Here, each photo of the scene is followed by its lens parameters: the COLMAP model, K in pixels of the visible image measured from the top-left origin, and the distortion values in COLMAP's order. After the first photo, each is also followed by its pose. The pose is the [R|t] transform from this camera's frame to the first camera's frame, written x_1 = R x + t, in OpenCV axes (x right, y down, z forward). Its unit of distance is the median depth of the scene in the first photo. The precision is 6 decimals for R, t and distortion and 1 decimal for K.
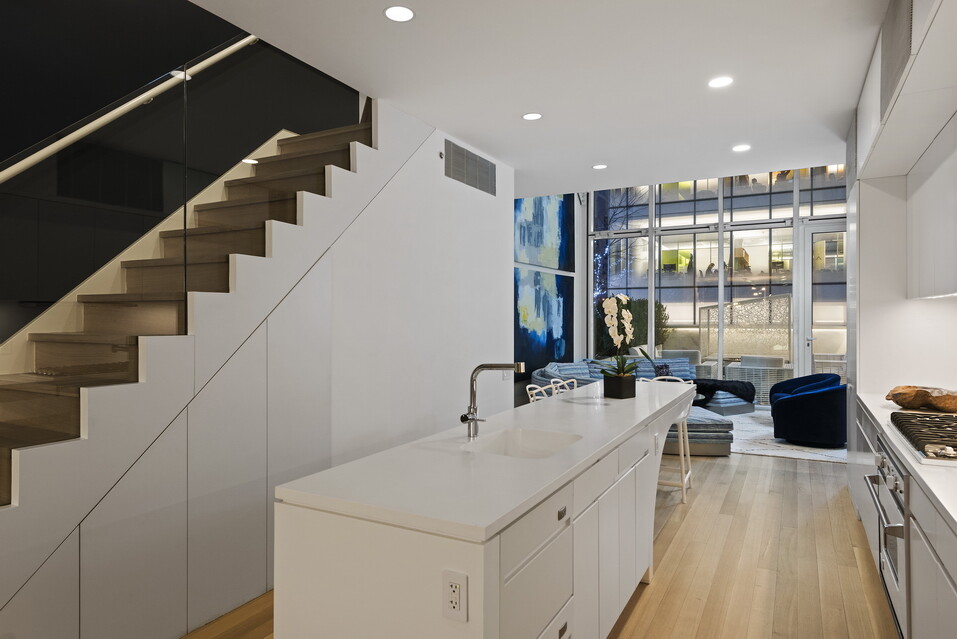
lens RADIAL K [[565.7, 0, 478.5], [0, 565.7, 319.5], [0, 0, 1]] dist [-0.004366, 0.000066]
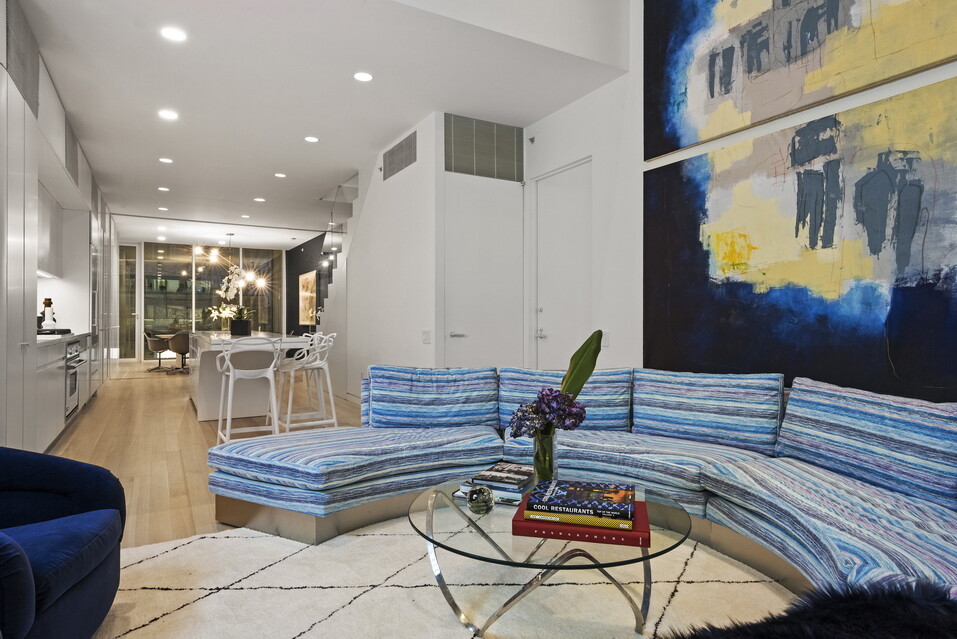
lens RADIAL K [[578.8, 0, 478.5], [0, 578.8, 319.5], [0, 0, 1]] dist [0.002331, -0.000137]
pose [[-0.525190, 0.001995, -0.850983, 0.484888], [-0.000964, 0.999995, 0.002940, 0.036894], [0.850984, 0.002365, -0.525186, 0.927913]]
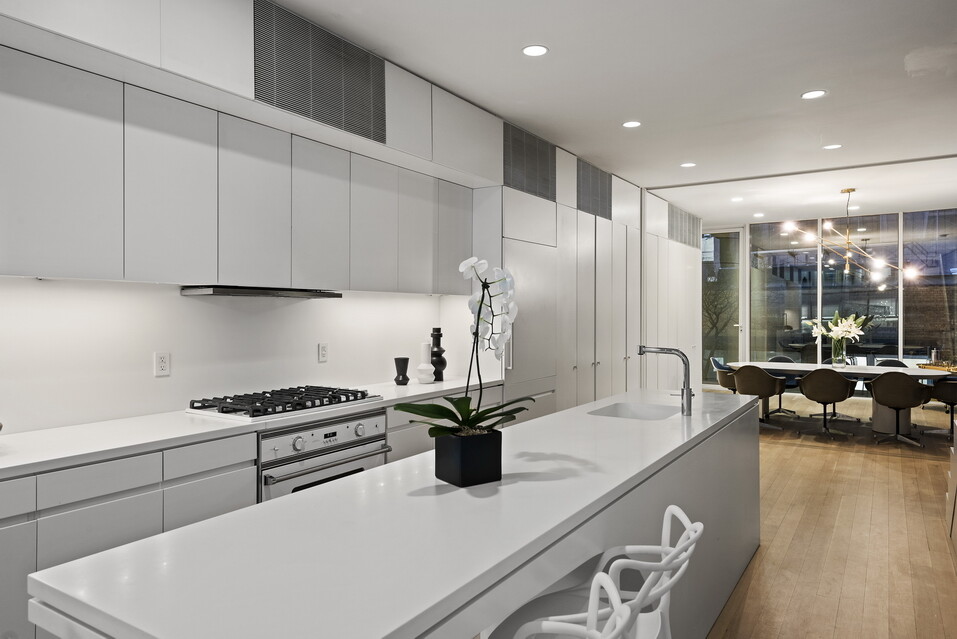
lens RADIAL K [[640.7, 0, 441.5], [0, 640.7, 318.9], [0, 0, 1]] dist [0.006508, 0.001924]
pose [[-0.995127, 0.005183, 0.098462, 0.105260], [0.006025, 0.999948, 0.008256, 0.002361], [-0.098414, 0.008809, -0.995107, 0.633877]]
